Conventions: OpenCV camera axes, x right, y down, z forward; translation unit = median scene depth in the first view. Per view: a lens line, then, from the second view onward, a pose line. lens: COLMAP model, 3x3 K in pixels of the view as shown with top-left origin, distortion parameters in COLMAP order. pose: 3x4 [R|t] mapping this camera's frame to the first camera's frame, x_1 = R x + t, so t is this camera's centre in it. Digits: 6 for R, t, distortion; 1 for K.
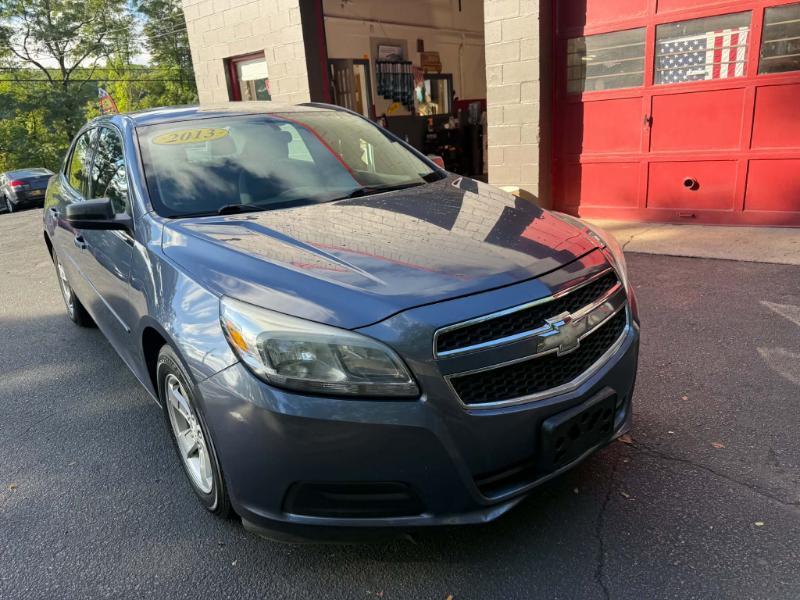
lens RADIAL K [[595.1, 0, 401.0], [0, 595.1, 305.5], [0, 0, 1]] dist [0.003386, -0.002710]
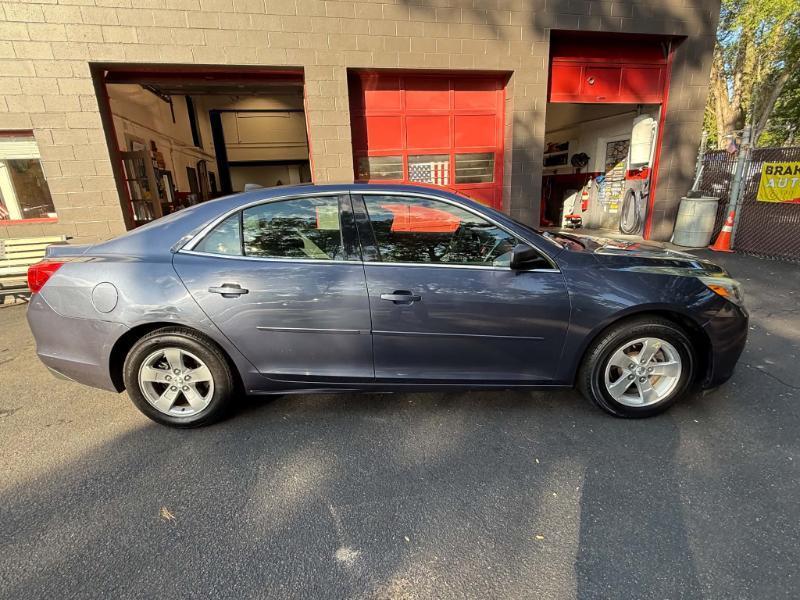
lens RADIAL K [[391.7, 0, 404.7], [0, 391.7, 301.3], [0, 0, 1]] dist [0.001322, 0.001379]
pose [[0.568140, -0.187796, 0.801218, -0.665028], [0.251397, 0.966677, 0.048313, -0.092836], [-0.783592, 0.173976, 0.596419, 0.365005]]
